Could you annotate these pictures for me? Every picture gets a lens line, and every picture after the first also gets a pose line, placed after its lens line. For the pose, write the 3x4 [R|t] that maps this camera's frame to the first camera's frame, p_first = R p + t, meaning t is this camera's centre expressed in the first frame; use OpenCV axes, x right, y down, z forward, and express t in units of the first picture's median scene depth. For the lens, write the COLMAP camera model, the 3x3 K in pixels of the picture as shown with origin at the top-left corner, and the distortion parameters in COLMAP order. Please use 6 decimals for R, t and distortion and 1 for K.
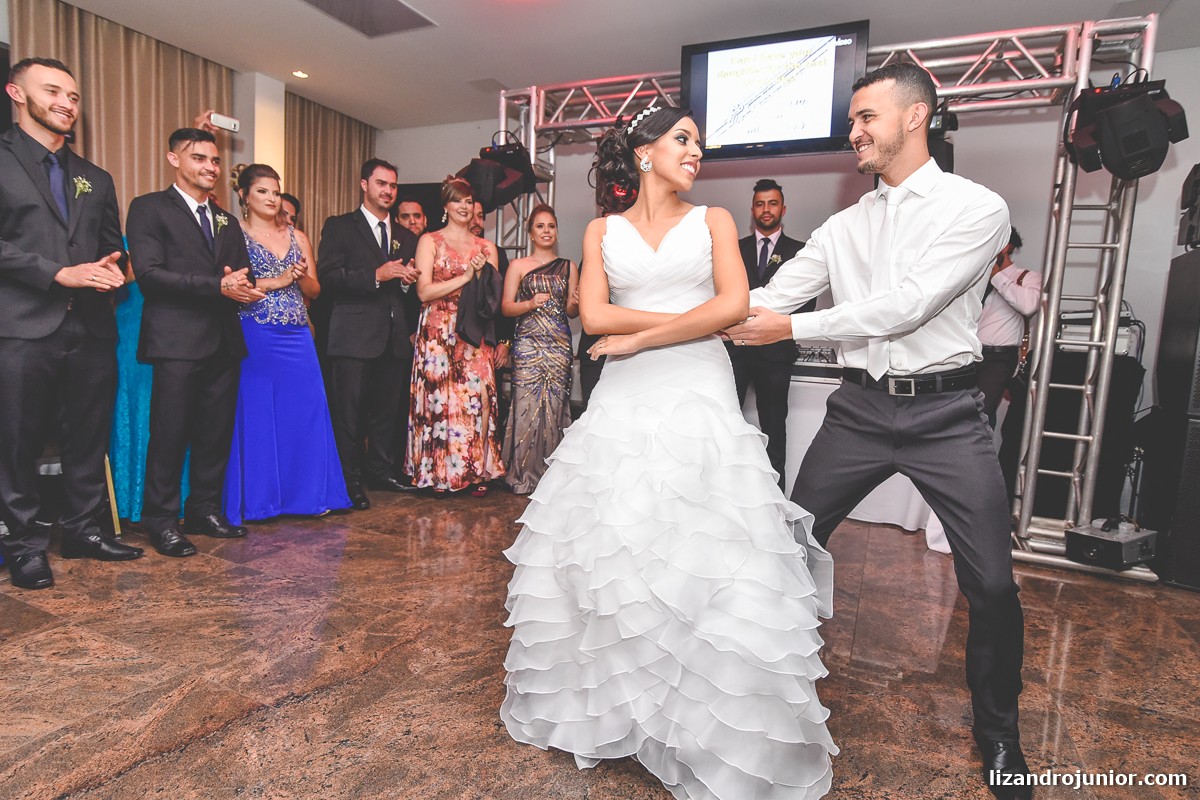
lens RADIAL K [[631.7, 0, 622.2], [0, 631.7, 389.6], [0, 0, 1]] dist [-0.015891, 0.000988]
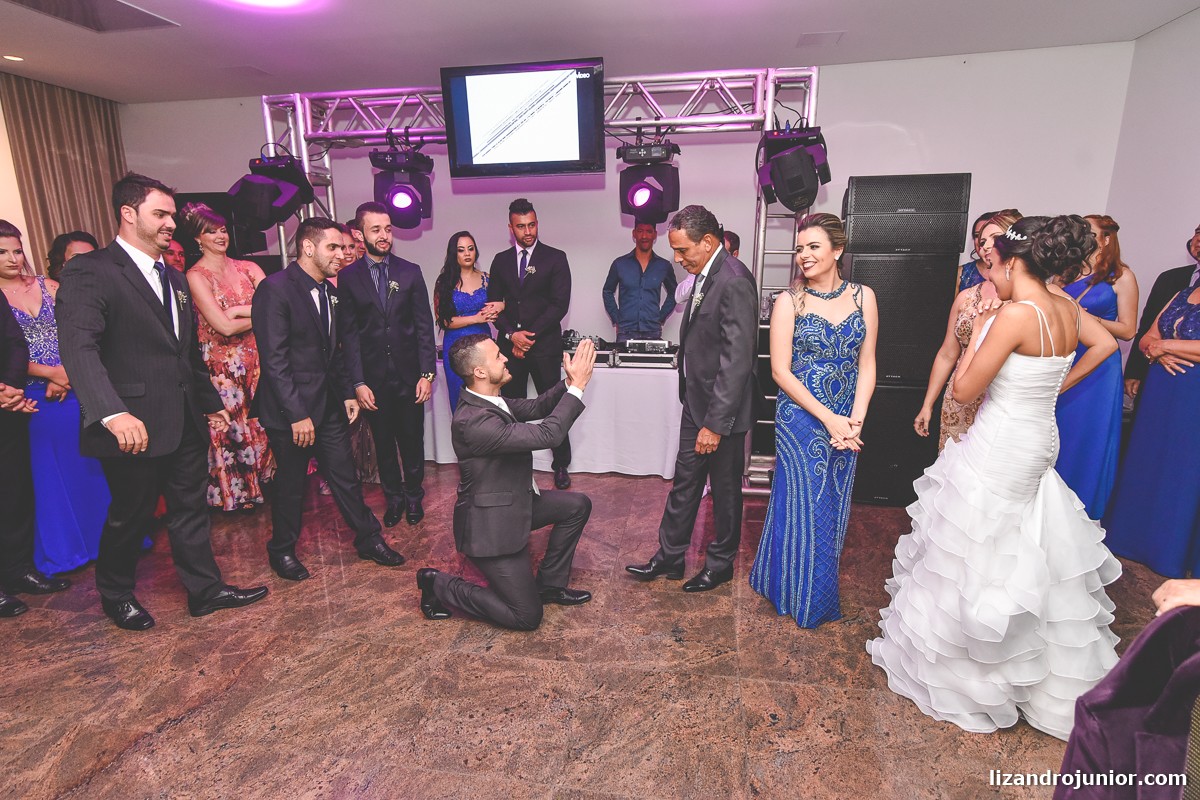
lens RADIAL K [[625.2, 0, 599.2], [0, 625.2, 404.9], [0, 0, 1]] dist [-0.014124, 0.001197]
pose [[0.966345, -0.115435, 0.229895, 0.061162], [0.080898, 0.984693, 0.154383, -0.162461], [-0.244198, -0.130590, 0.960892, -0.204880]]
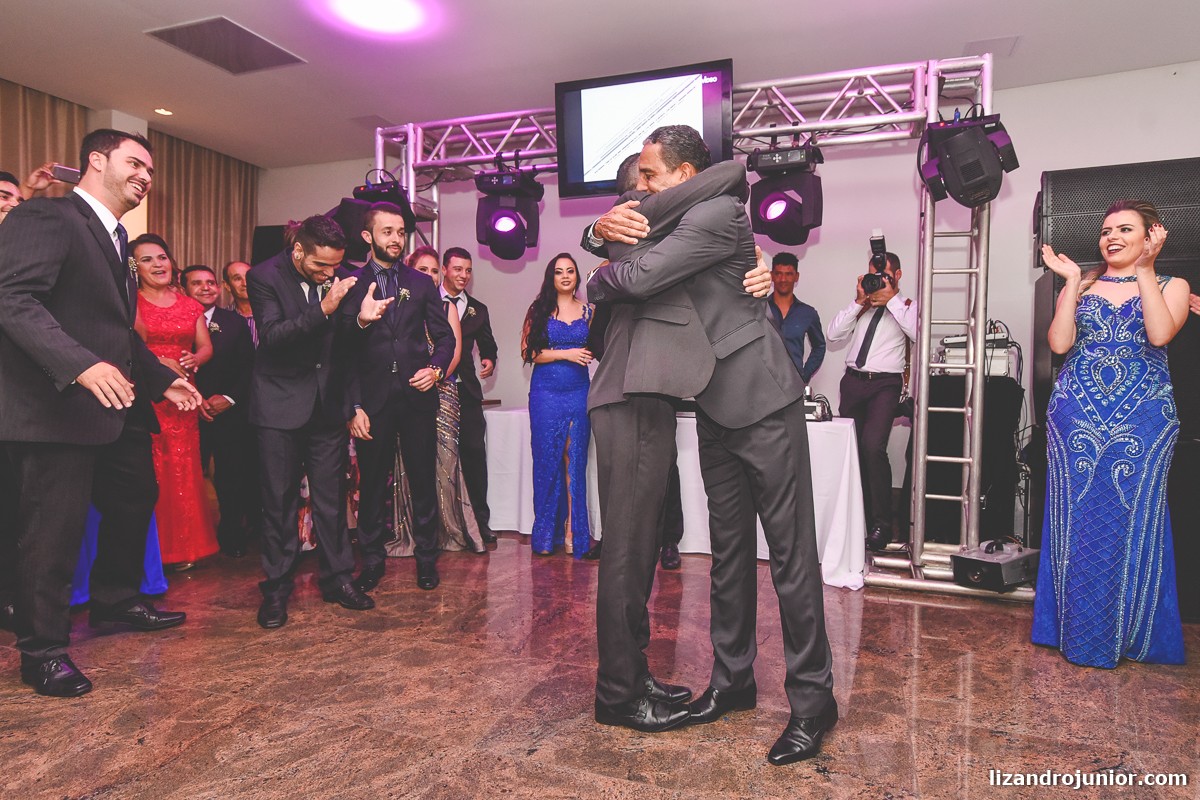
lens RADIAL K [[675.5, 0, 634.3], [0, 675.5, 380.8], [0, 0, 1]] dist [-0.014814, 0.001751]
pose [[0.994359, -0.041964, 0.097416, 0.125395], [0.049572, 0.995795, -0.077039, 0.008405], [-0.093774, 0.081433, 0.992258, -0.031678]]
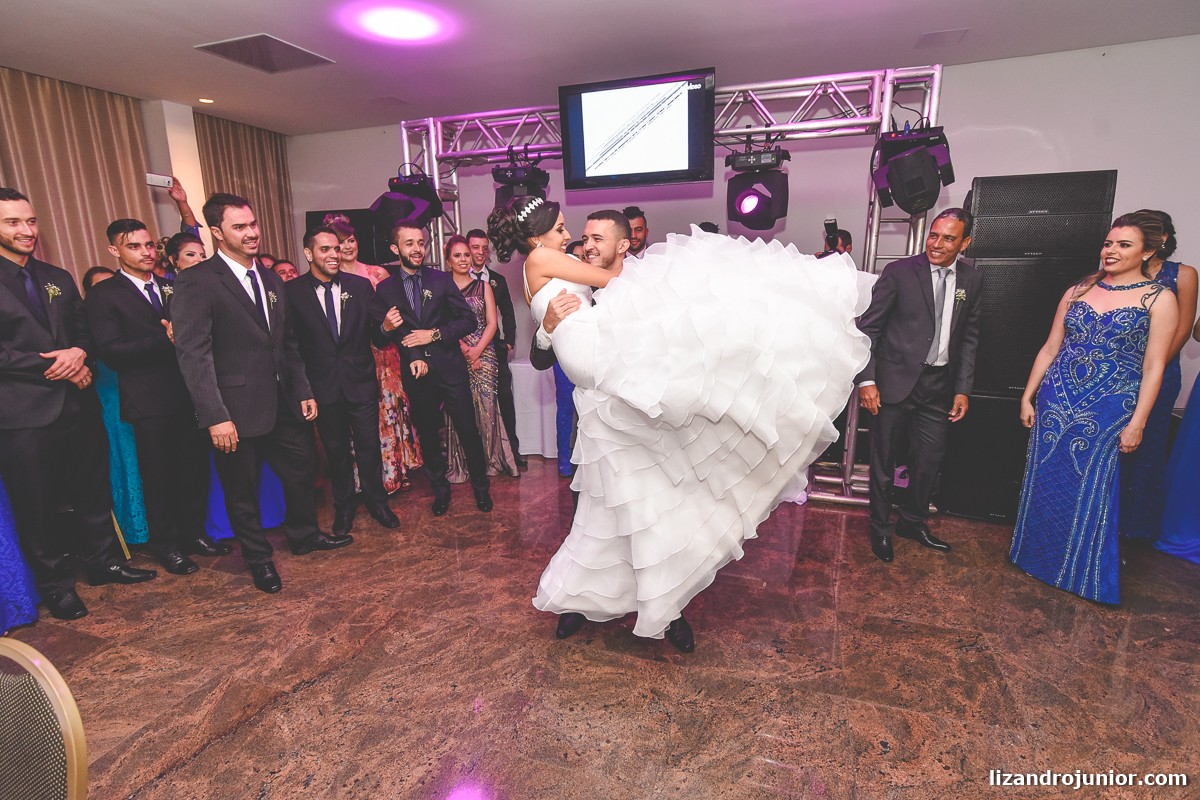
lens RADIAL K [[580.8, 0, 597.9], [0, 580.8, 405.2], [0, 0, 1]] dist [-0.020704, 0.001745]
pose [[0.993705, -0.084955, 0.073028, 0.053345], [0.073975, 0.987133, 0.141761, -0.158715], [-0.084132, -0.135467, 0.987203, -0.148933]]
